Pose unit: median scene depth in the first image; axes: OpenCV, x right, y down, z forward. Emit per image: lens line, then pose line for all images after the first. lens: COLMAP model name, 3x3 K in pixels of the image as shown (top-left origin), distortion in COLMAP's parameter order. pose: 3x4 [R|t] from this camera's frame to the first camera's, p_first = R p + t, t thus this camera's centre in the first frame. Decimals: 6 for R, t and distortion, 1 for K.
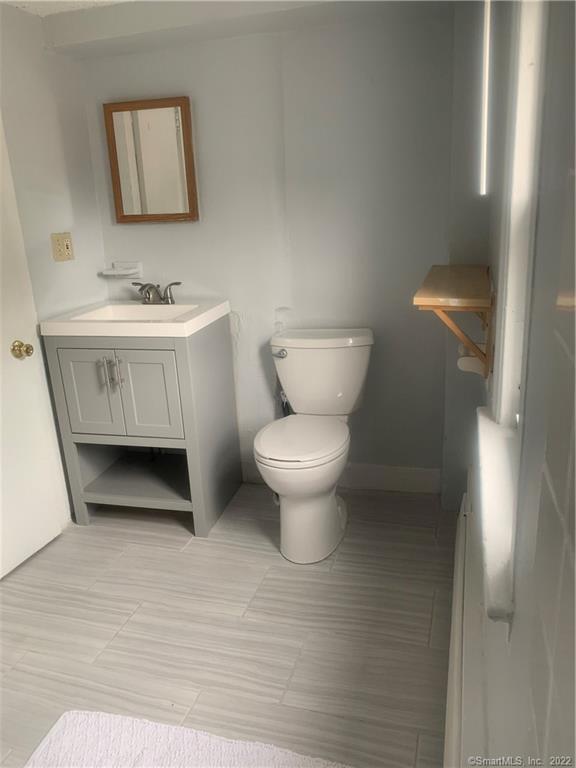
lens RADIAL K [[599.8, 0, 288.0], [0, 599.8, 384.0], [0, 0, 1]] dist [-0.000084, -0.000002]
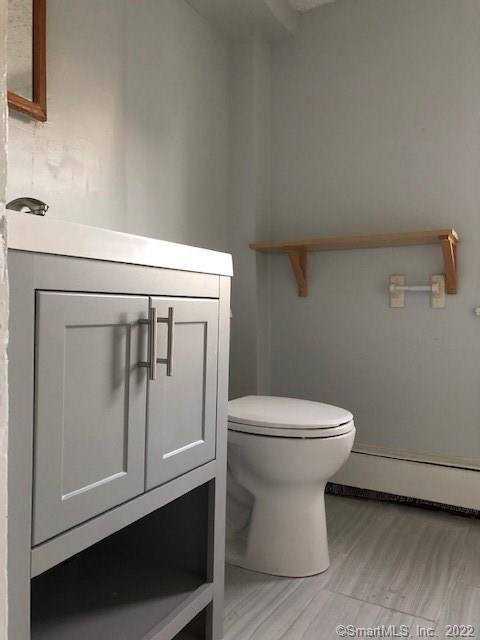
lens RADIAL K [[524.3, 0, 240.0], [0, 524.3, 320.0], [0, 0, 1]] dist [-0.003829, -0.002706]
pose [[0.212255, 0.042487, 0.976290, -0.664142], [0.270287, 0.957527, -0.100434, 0.021885], [-0.939091, 0.285196, 0.191756, 0.844945]]
